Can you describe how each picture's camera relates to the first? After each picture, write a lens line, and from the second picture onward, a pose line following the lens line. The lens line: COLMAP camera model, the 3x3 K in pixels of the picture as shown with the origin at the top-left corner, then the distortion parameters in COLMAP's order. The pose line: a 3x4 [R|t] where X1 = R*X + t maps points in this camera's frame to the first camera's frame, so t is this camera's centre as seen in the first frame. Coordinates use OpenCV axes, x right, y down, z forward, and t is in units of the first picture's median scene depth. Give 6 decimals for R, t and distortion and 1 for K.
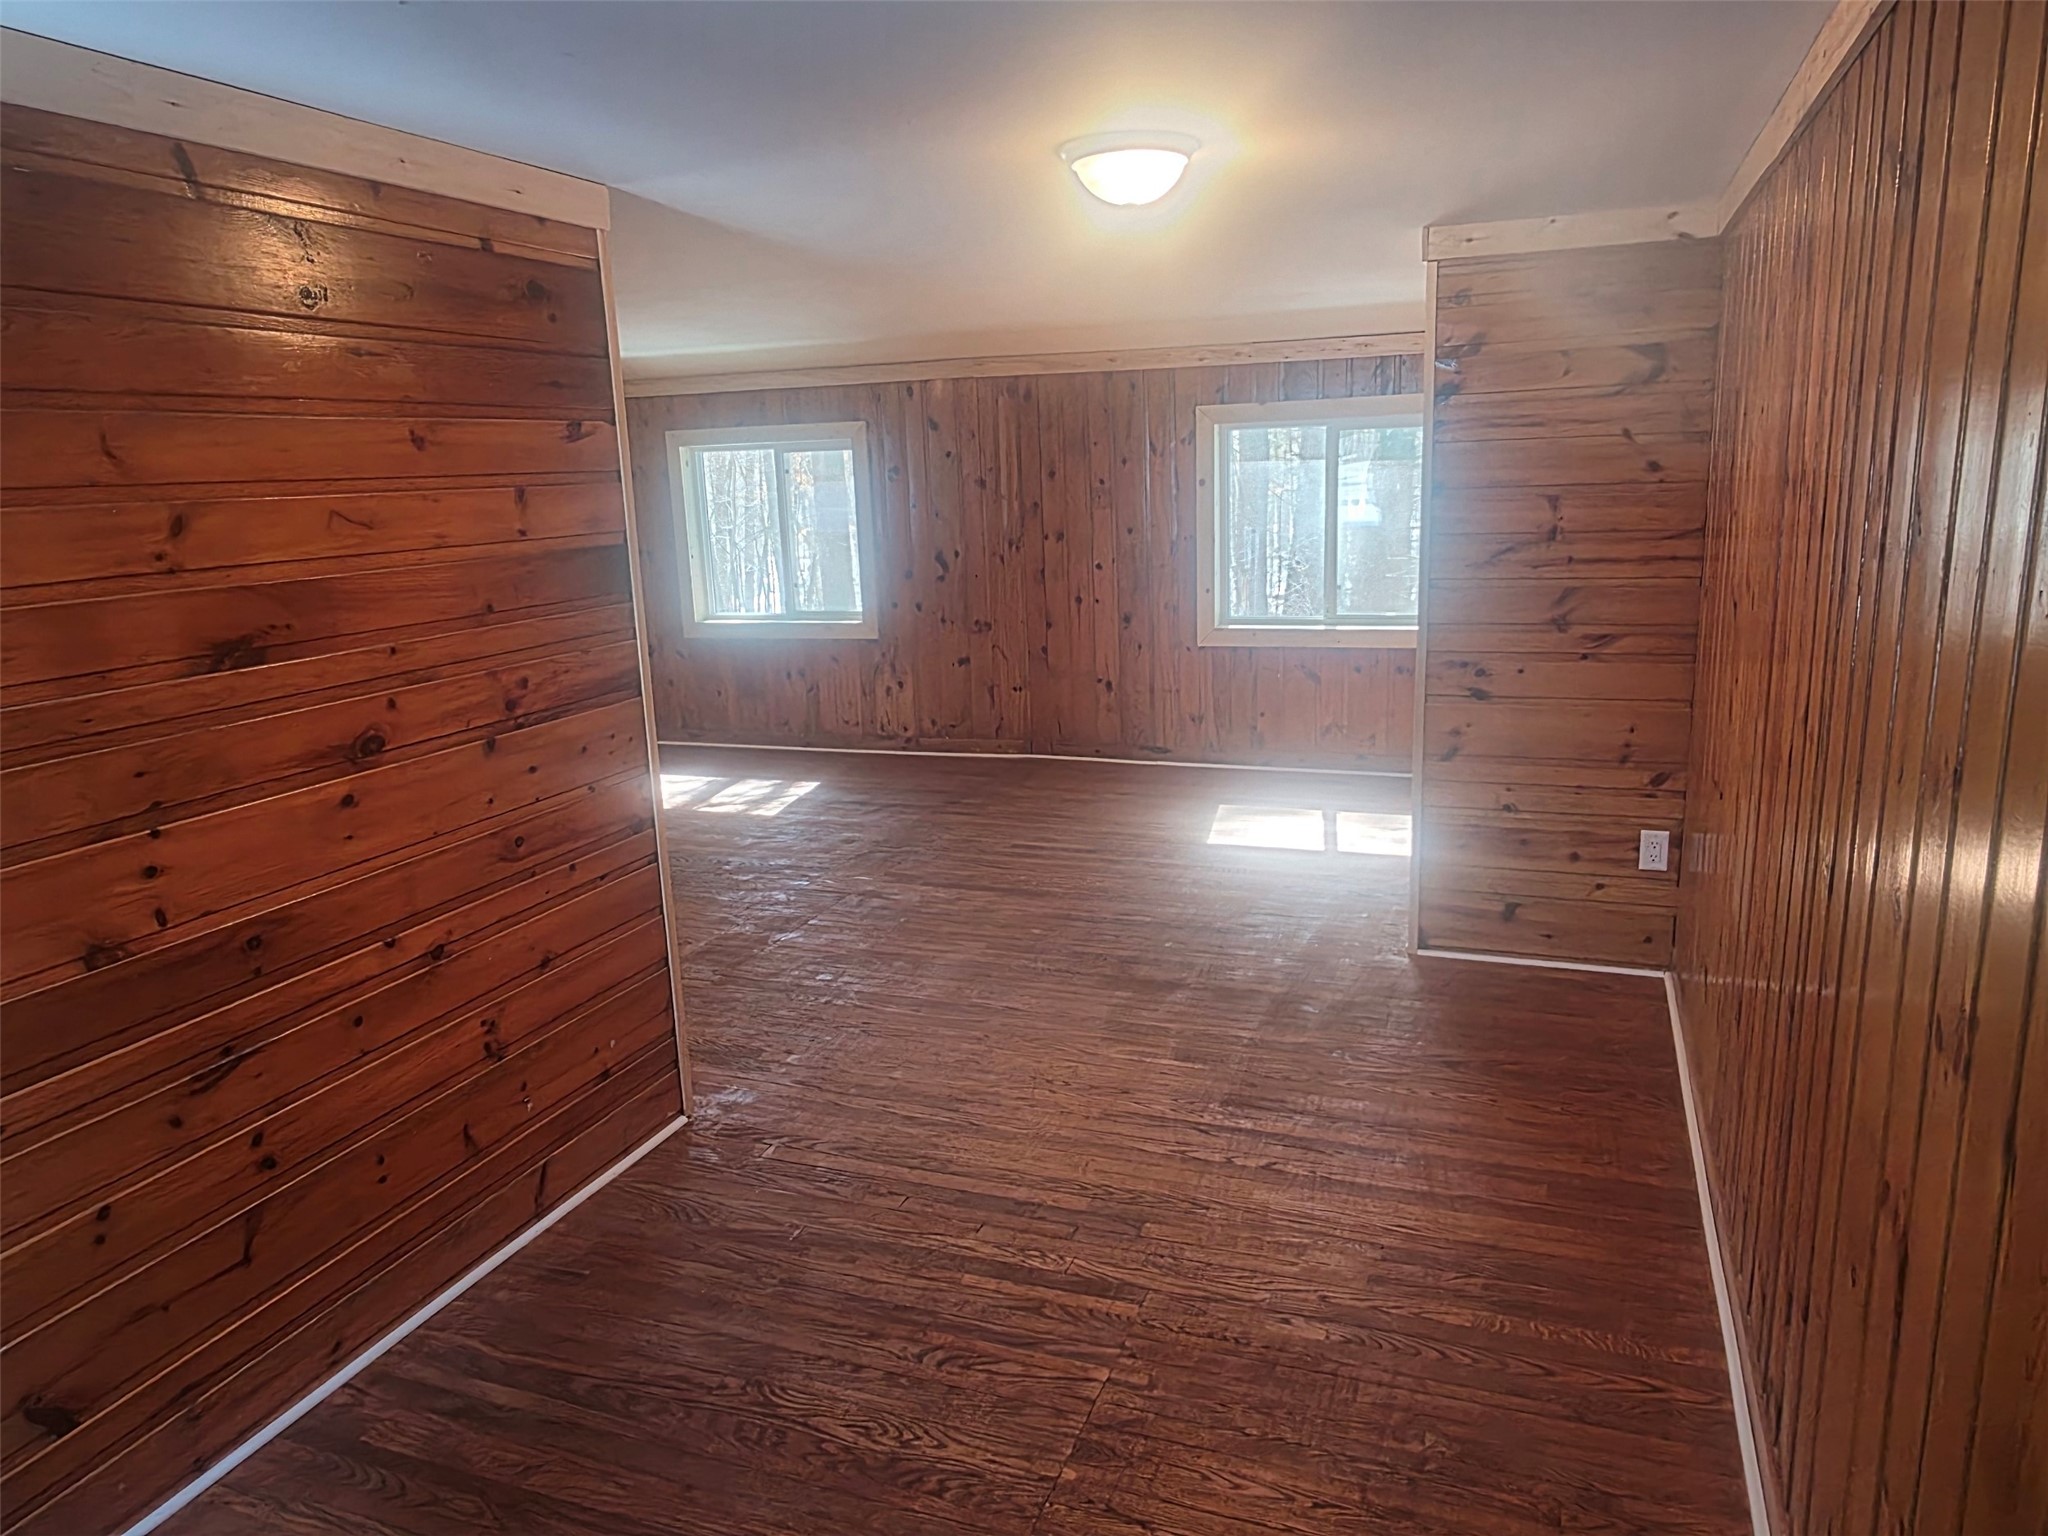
lens RADIAL K [[1378.1, 0, 1024.1], [0, 1378.1, 762.5], [0, 0, 1]] dist [0.051421, -0.042253]
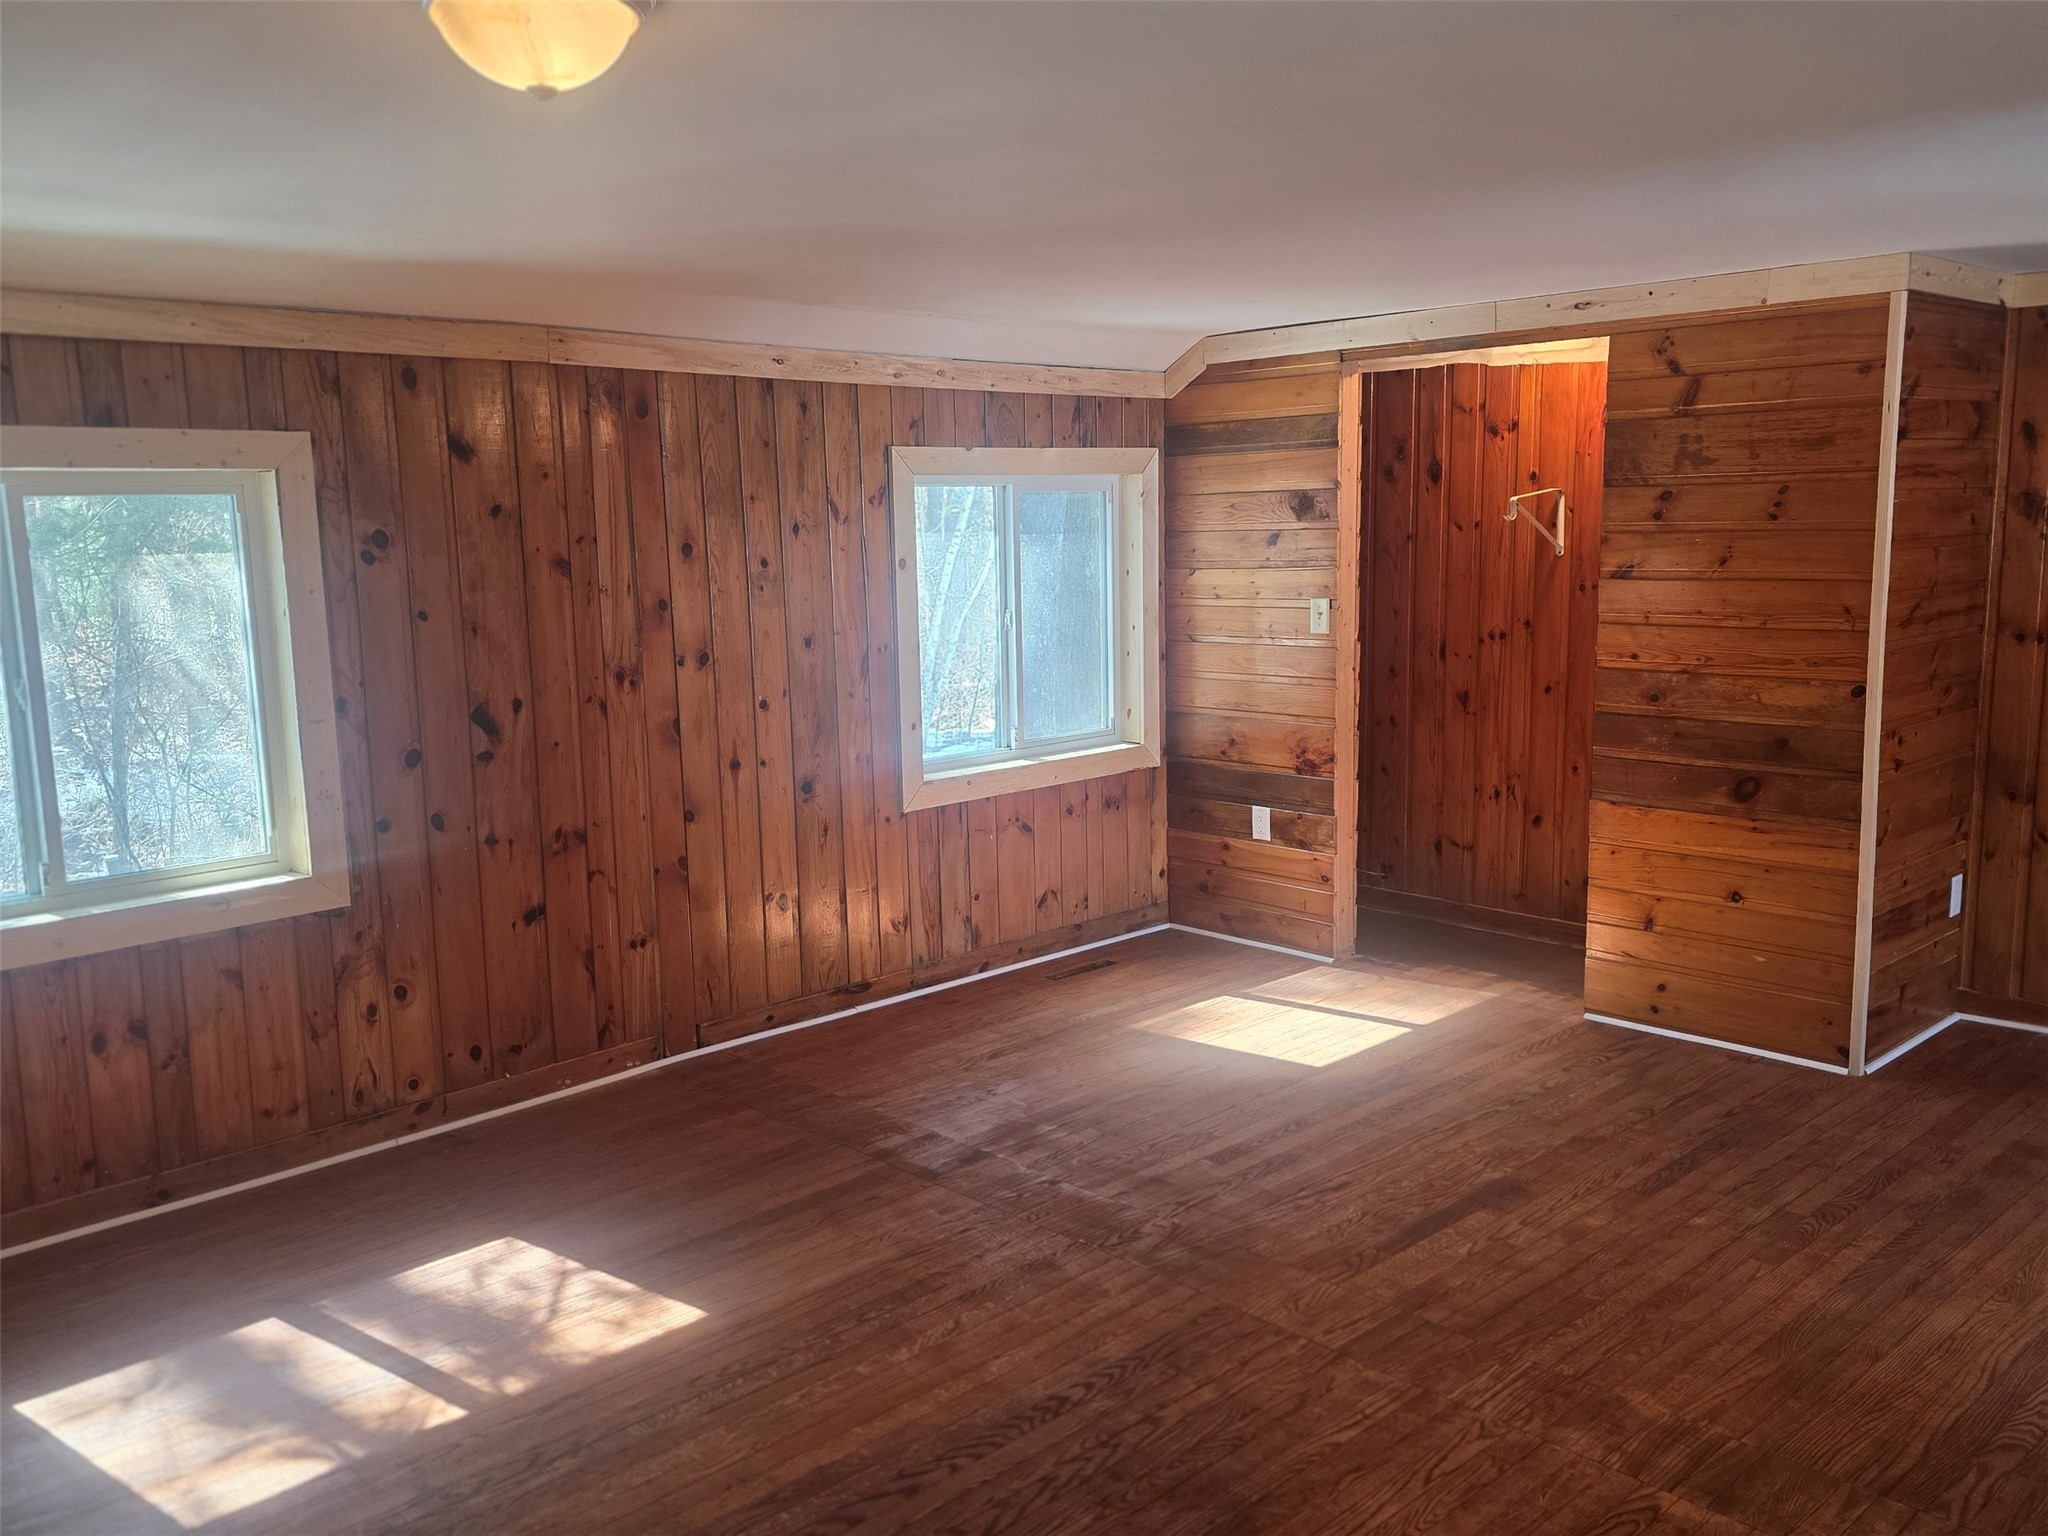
lens RADIAL K [[1661.0, 0, 1023.9], [0, 1661.0, 777.5], [0, 0, 1]] dist [0.045989, -0.031305]
pose [[0.438691, -0.113452, 0.891448, -0.524844], [0.199821, 0.979479, 0.026321, -0.107022], [-0.876140, 0.166583, 0.452359, 0.582079]]
